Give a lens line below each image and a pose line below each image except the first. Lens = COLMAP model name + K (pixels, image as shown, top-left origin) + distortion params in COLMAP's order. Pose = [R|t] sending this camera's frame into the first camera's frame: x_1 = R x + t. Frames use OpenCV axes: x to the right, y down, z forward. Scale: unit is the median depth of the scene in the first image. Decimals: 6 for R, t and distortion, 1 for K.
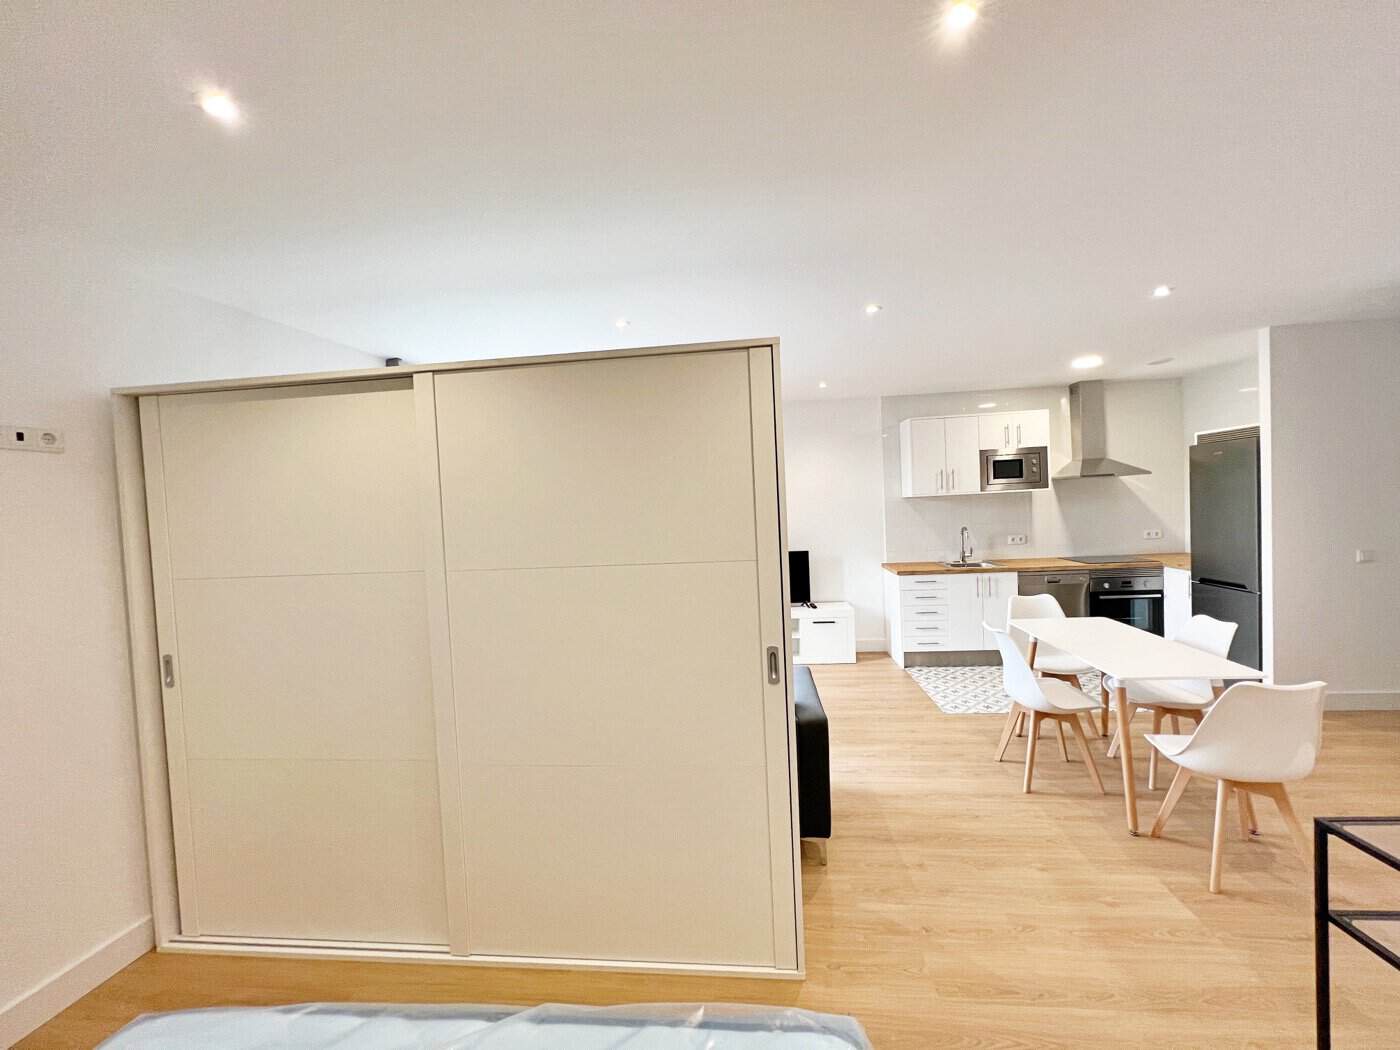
lens RADIAL K [[558.2, 0, 696.4], [0, 558.2, 524.9], [0, 0, 1]] dist [-0.001035, -0.000129]
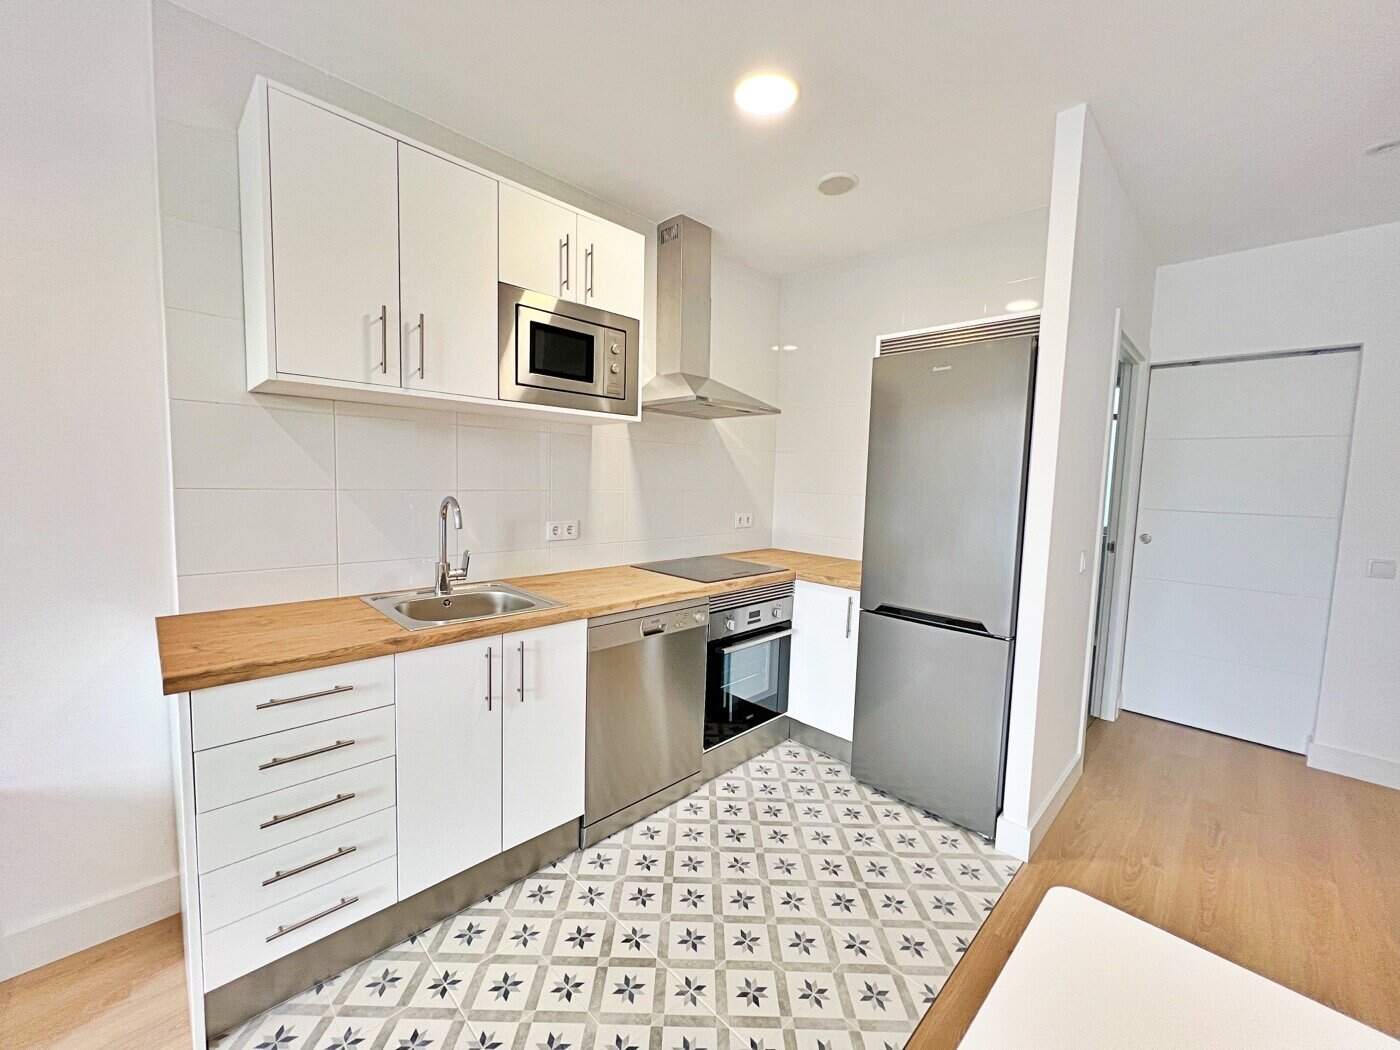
lens RADIAL K [[558.2, 0, 696.4], [0, 558.2, 524.9], [0, 0, 1]] dist [-0.001035, -0.000129]
pose [[0.628719, -0.001725, 0.777630, 0.332077], [-0.032034, 0.999091, 0.028116, 0.006886], [-0.776972, -0.042588, 0.628093, 0.718345]]
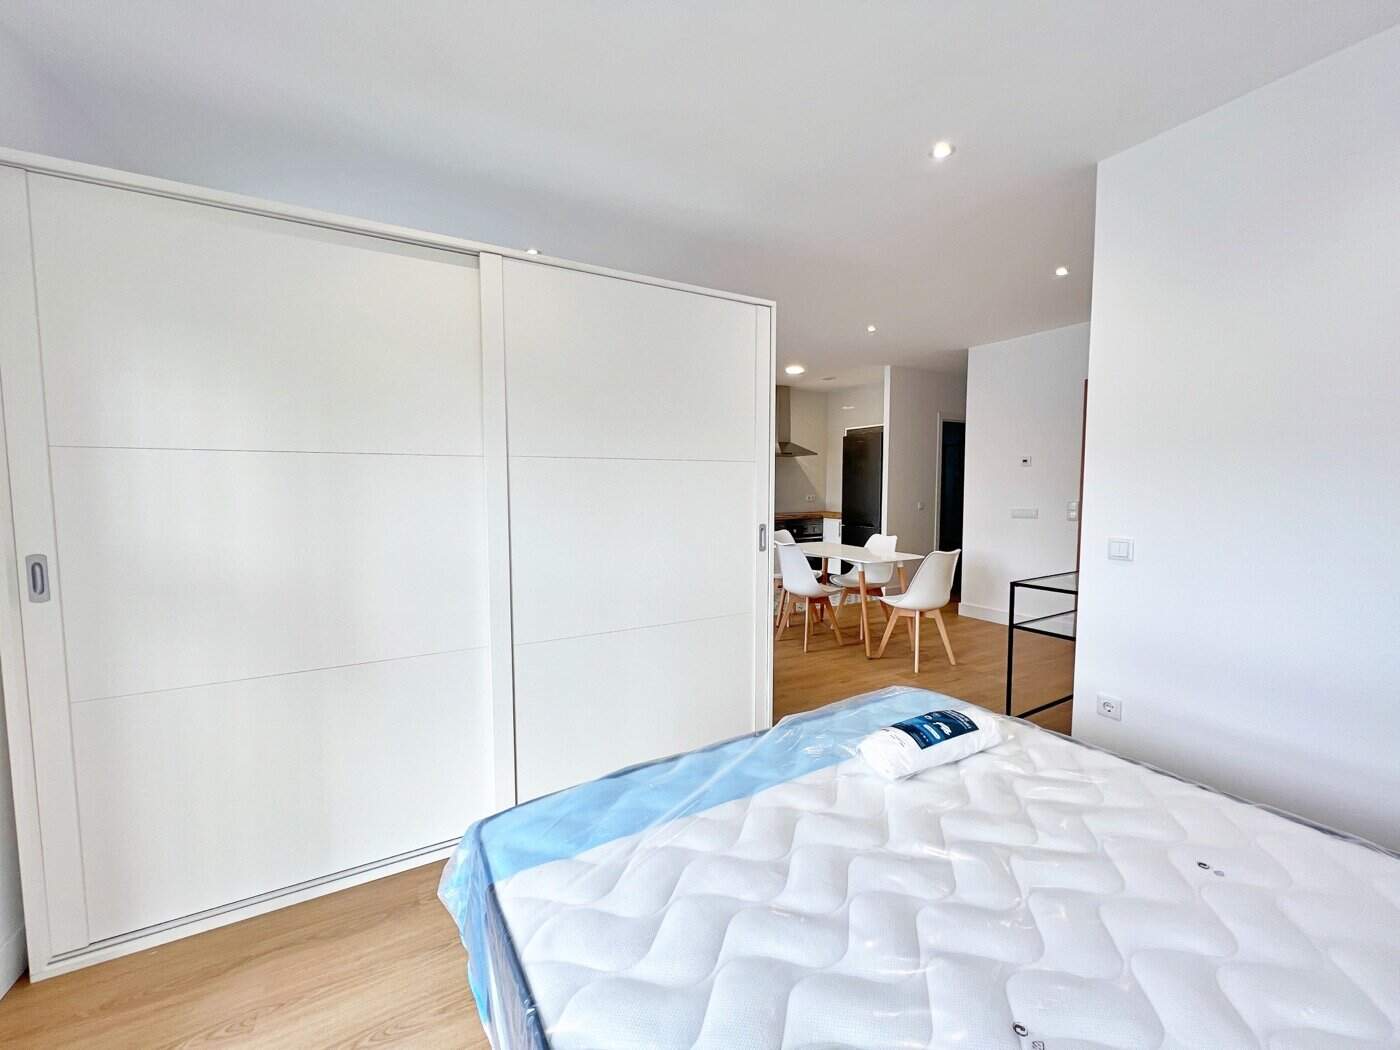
lens RADIAL K [[567.8, 0, 700.0], [0, 567.8, 525.0], [0, 0, 1]] dist [-0.000750, -0.000042]
pose [[0.801314, 0.007351, 0.598198, -0.326077], [-0.018815, 0.999740, 0.012919, 0.080234], [-0.597947, -0.021607, 0.801244, -0.015472]]
